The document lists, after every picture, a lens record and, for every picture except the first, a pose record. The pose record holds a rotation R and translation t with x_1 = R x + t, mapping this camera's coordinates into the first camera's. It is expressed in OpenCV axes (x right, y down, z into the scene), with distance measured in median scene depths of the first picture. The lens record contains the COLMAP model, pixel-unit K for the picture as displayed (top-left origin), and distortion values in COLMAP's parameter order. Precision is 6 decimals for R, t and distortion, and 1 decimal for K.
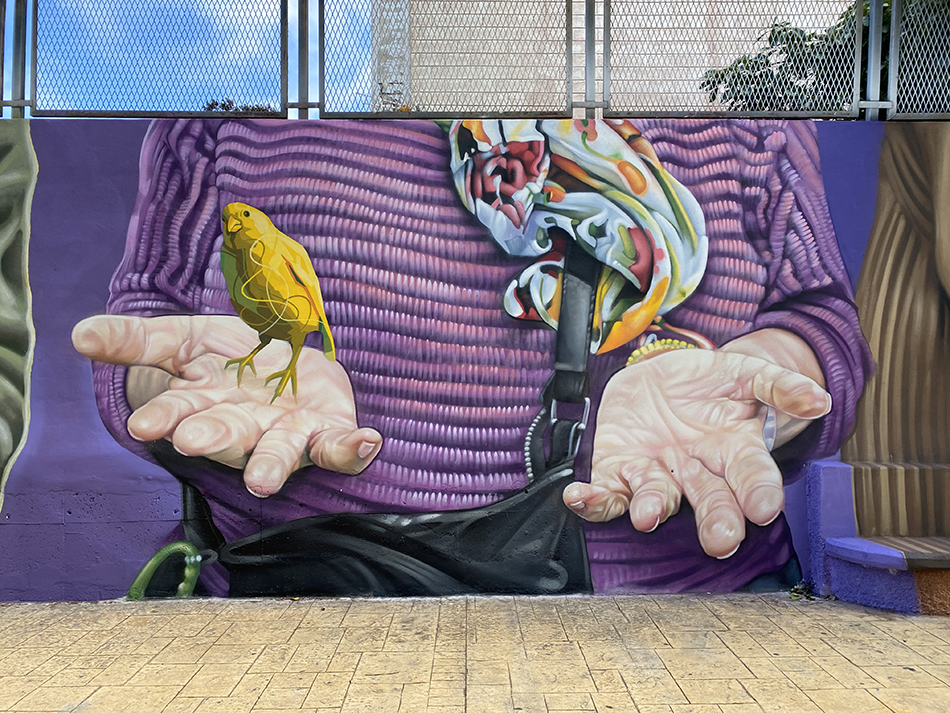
lens RADIAL K [[720.8, 0, 475.0], [0, 720.8, 356.5], [0, 0, 1]] dist [0.081013, -0.101546]
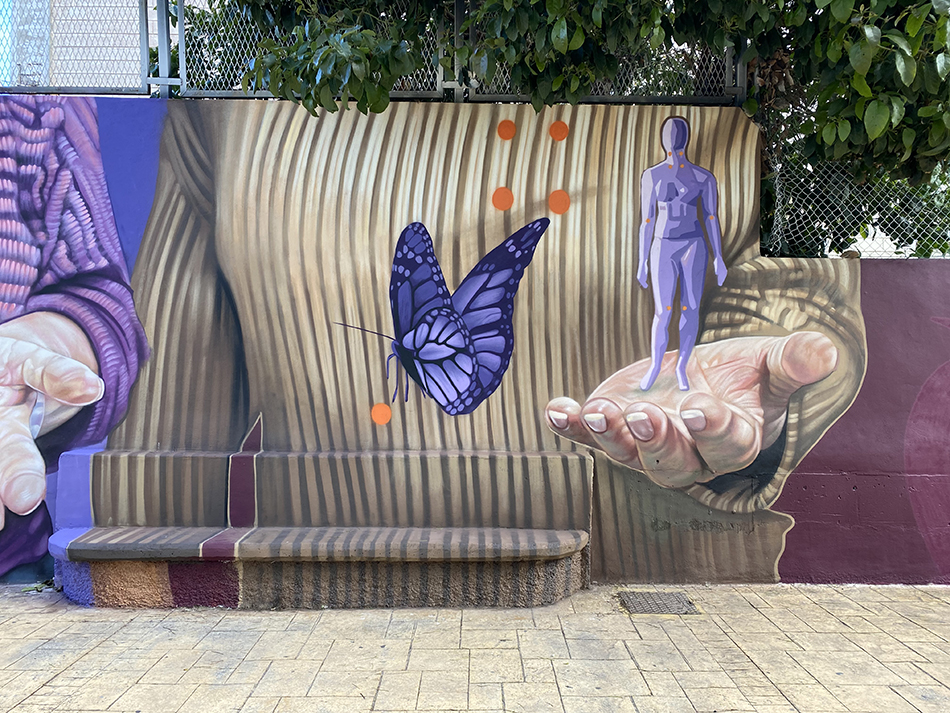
lens RADIAL K [[720.8, 0, 475.0], [0, 720.8, 356.5], [0, 0, 1]] dist [0.081013, -0.101546]
pose [[0.999935, 0.005006, -0.010222, 0.990087], [-0.004869, 0.999899, 0.013369, 0.005030], [0.010288, -0.013318, 0.999858, 0.034841]]
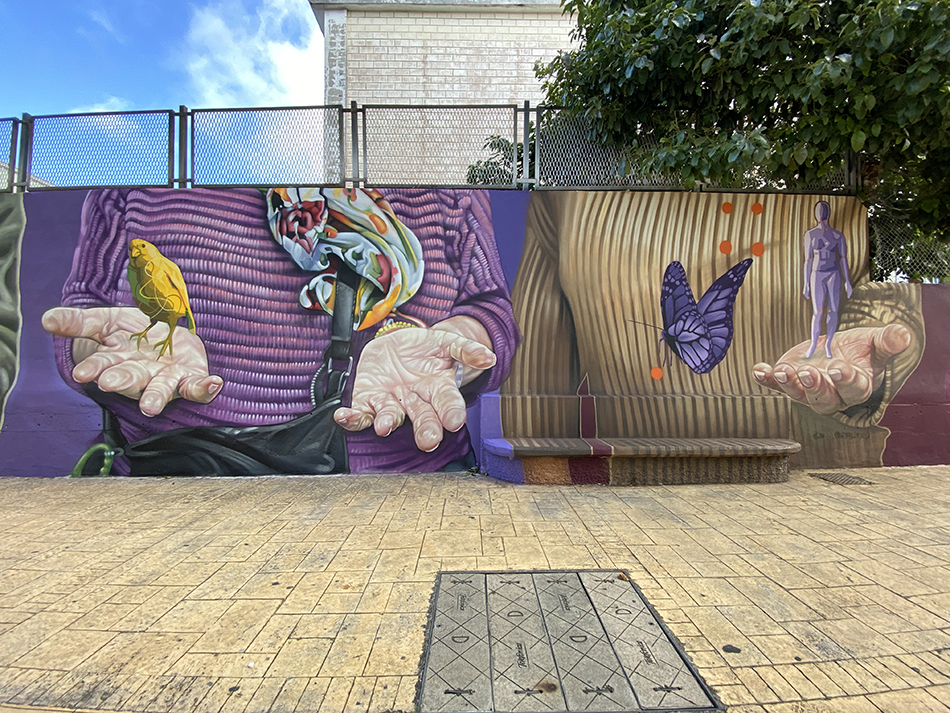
lens RADIAL K [[379.0, 0, 472.5], [0, 379.0, 360.4], [0, 0, 1]] dist [0.029467, -0.023574]
pose [[0.999978, -0.001559, 0.006434, 0.427312], [0.001417, 0.999757, 0.021997, 0.046035], [-0.006466, -0.021987, 0.999737, 0.125444]]
